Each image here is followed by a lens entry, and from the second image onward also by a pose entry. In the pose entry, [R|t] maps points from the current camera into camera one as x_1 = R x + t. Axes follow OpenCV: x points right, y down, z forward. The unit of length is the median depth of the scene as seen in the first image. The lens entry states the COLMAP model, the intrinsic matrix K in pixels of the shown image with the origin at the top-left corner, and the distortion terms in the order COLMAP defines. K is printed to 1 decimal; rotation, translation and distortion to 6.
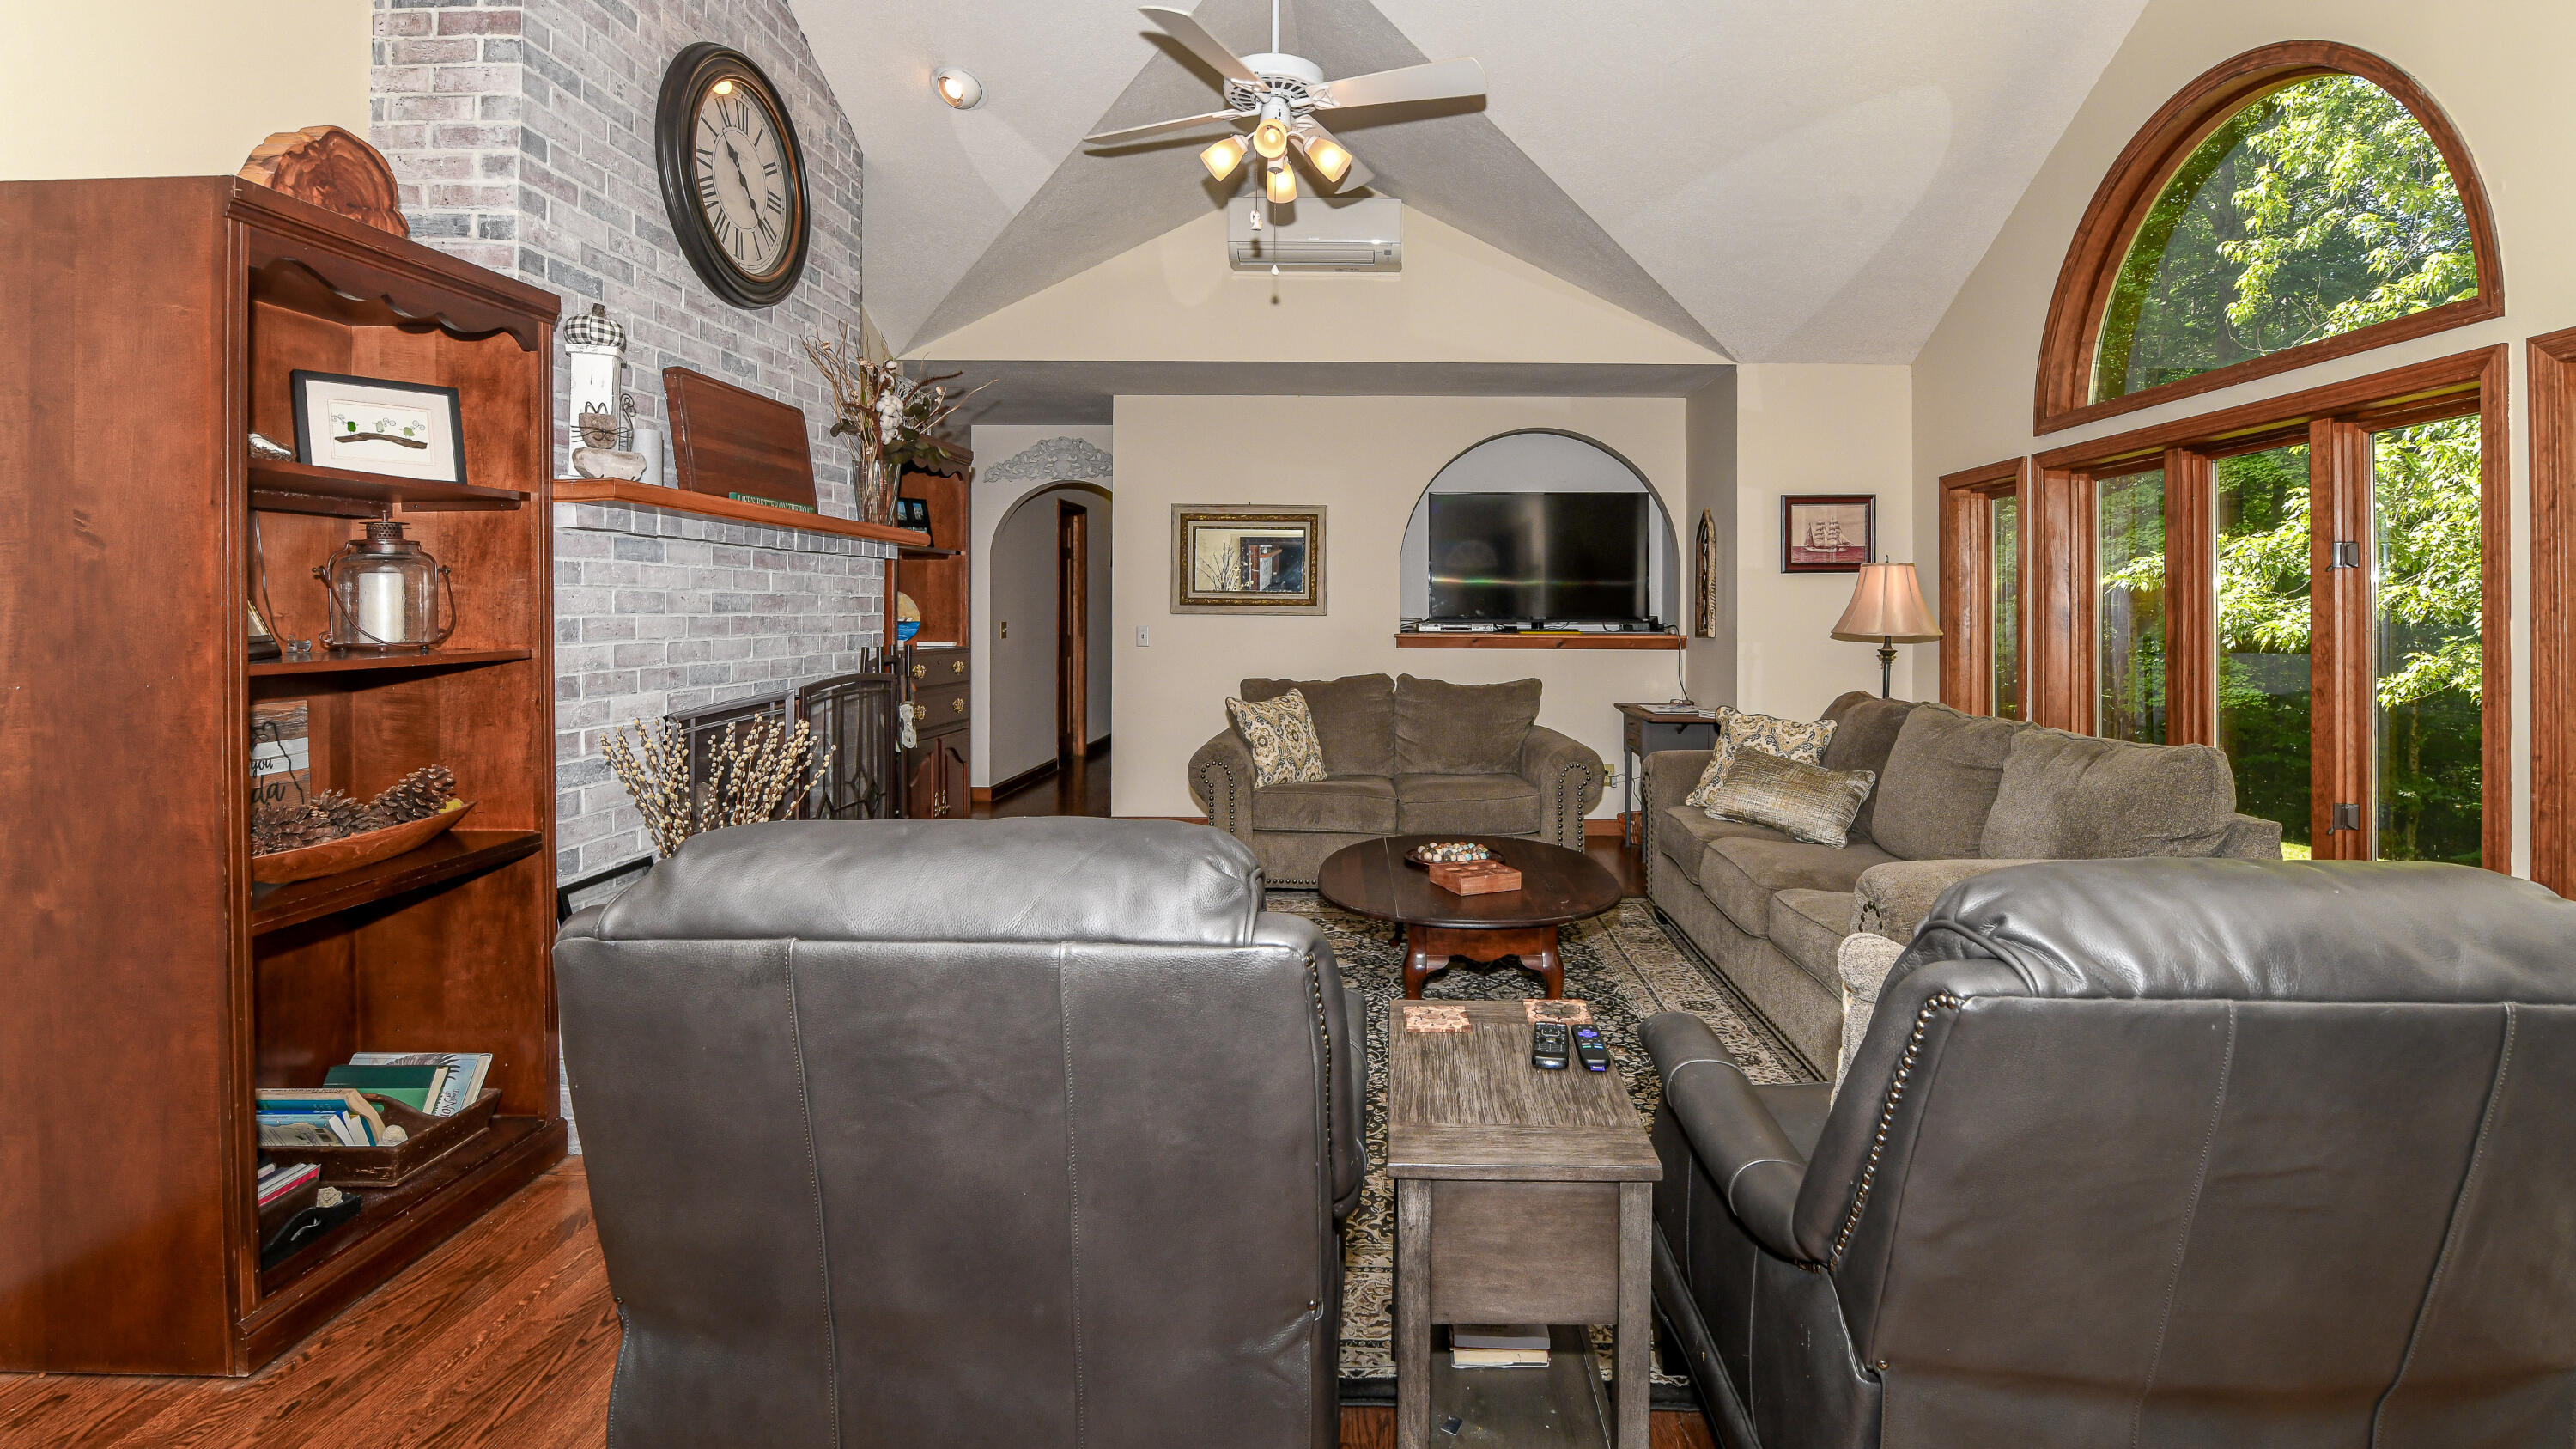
lens RADIAL K [[1196.9, 0, 1386.5], [0, 1196.9, 611.2], [0, 0, 1]] dist [-0.009674, -0.003210]
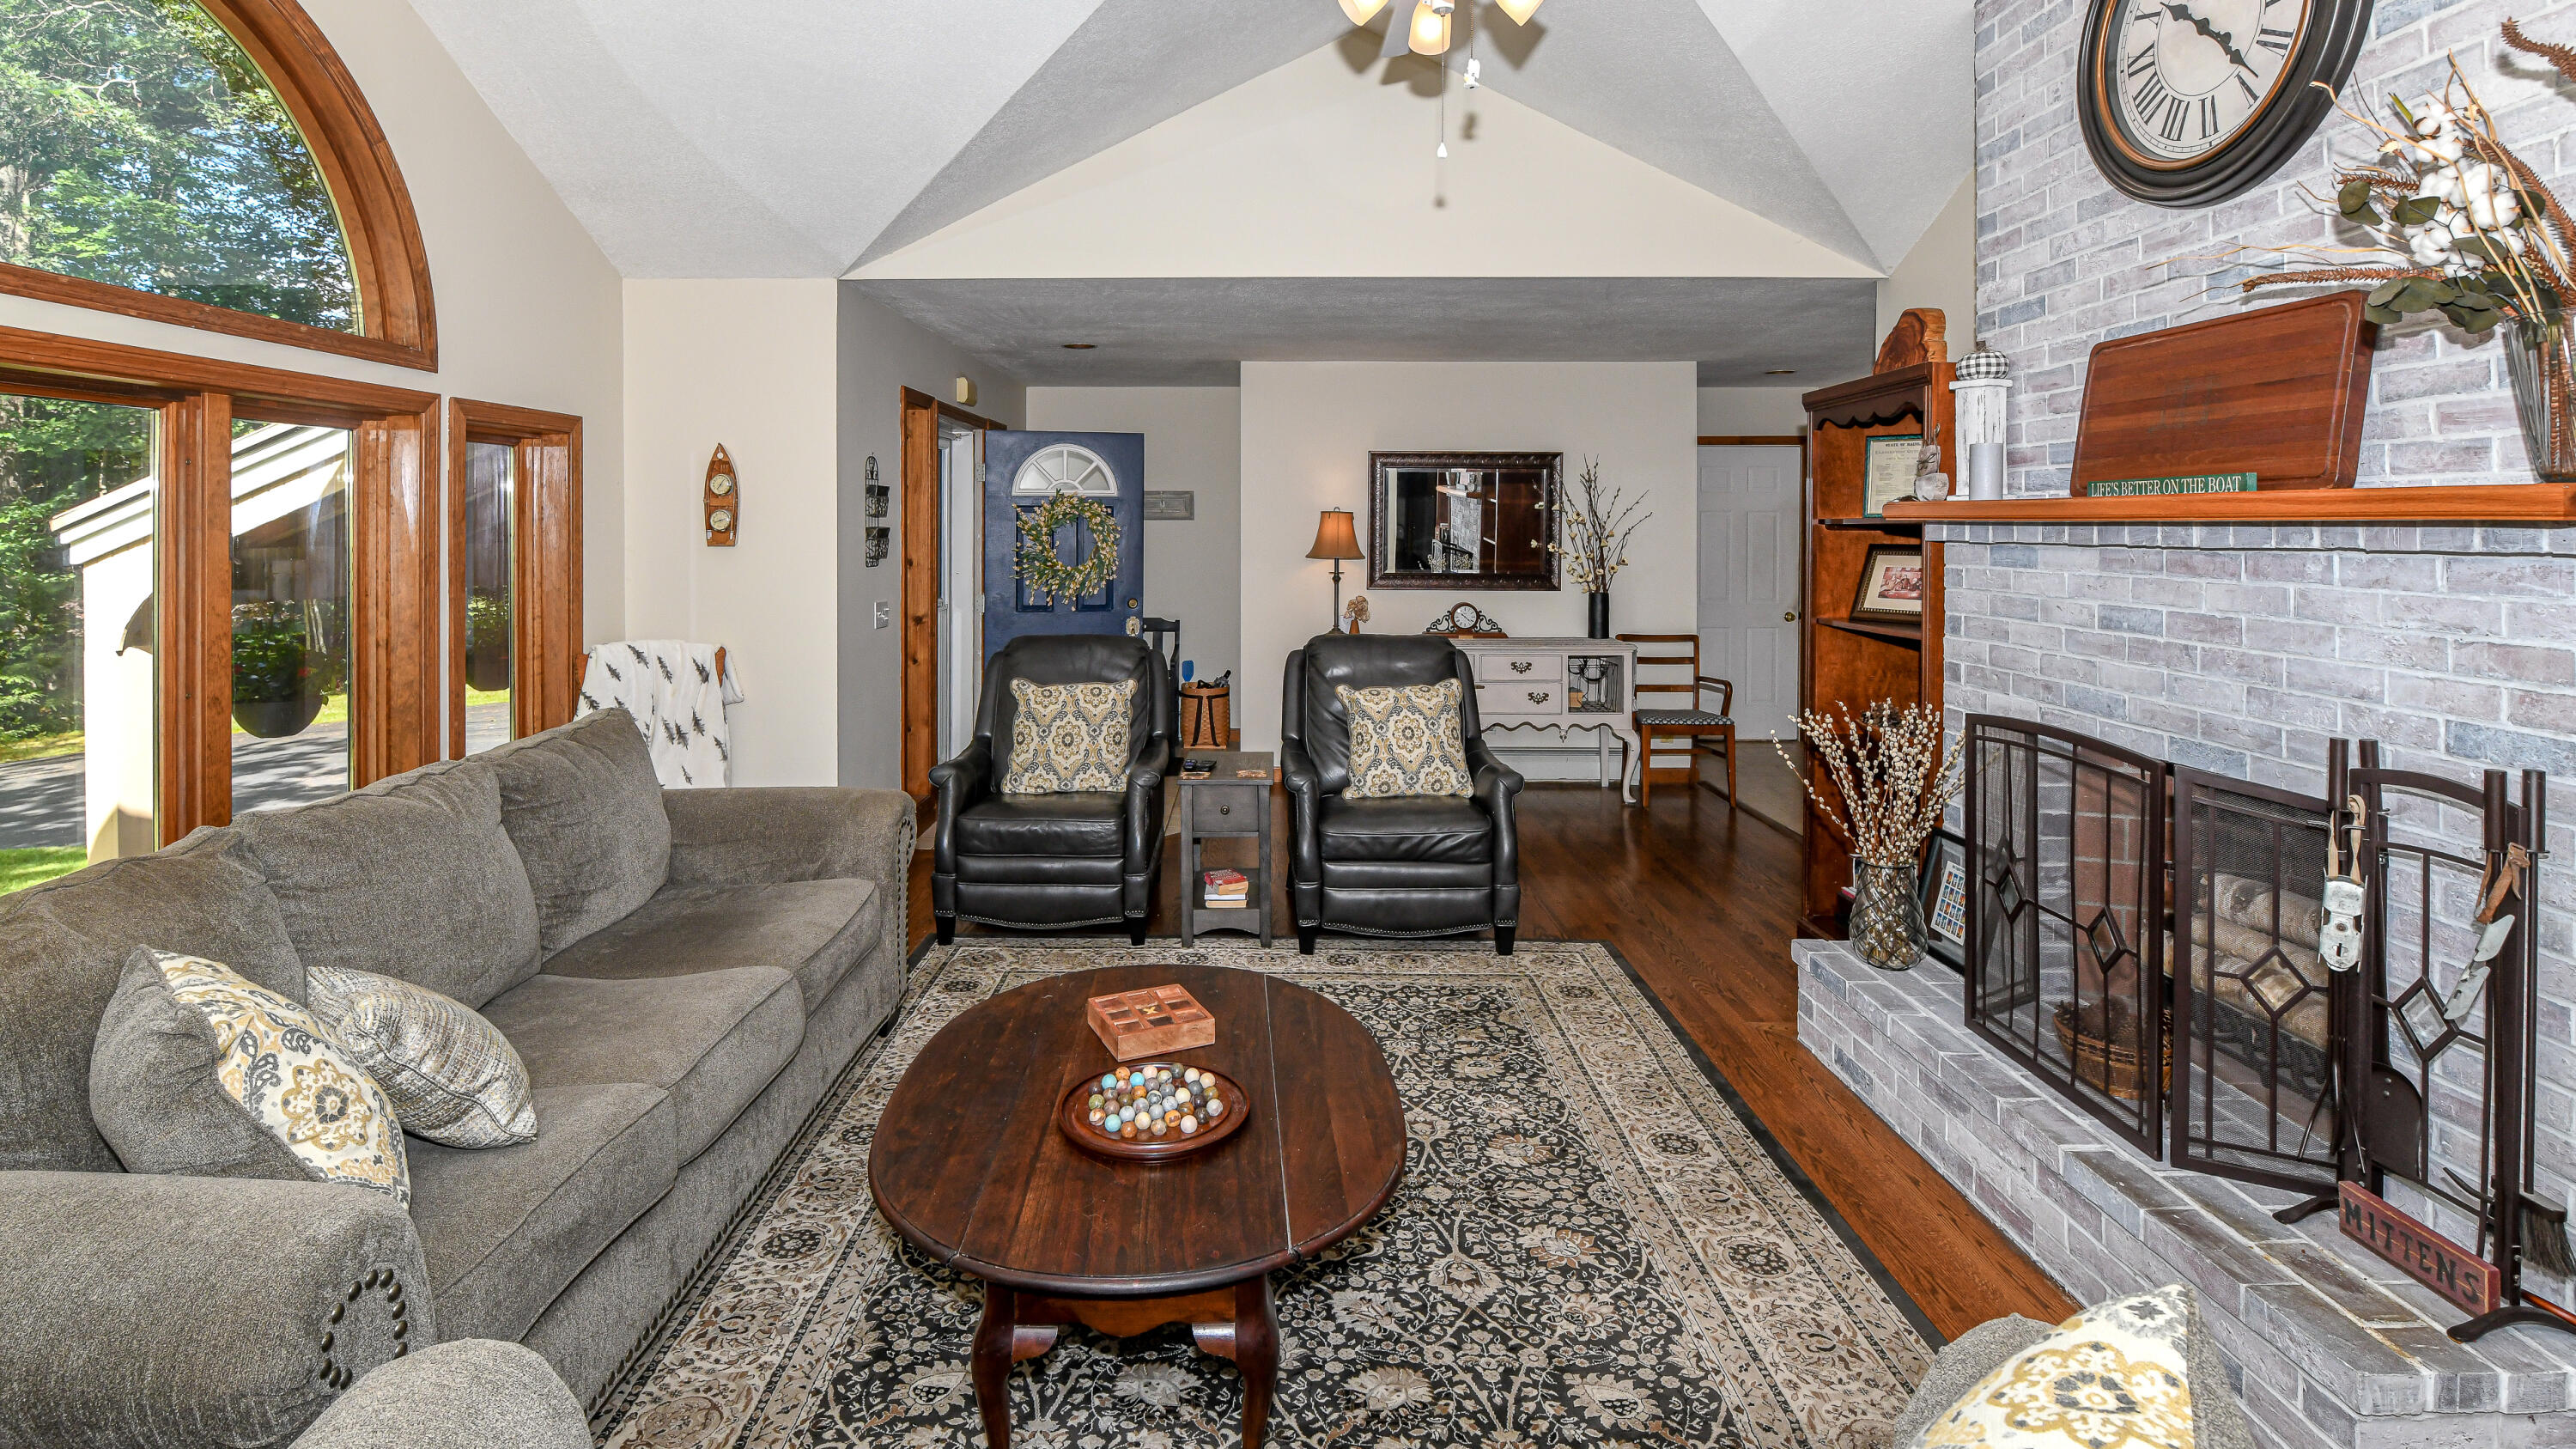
lens RADIAL K [[1196.9, 0, 1244.4], [0, 1196.9, 535.8], [0, 0, 1]] dist [-0.009674, -0.003210]
pose [[-0.999933, -0.006192, 0.009764, 0.014296], [-0.006107, 0.999943, 0.008765, -0.040776], [-0.009818, 0.008705, -0.999914, 1.117730]]
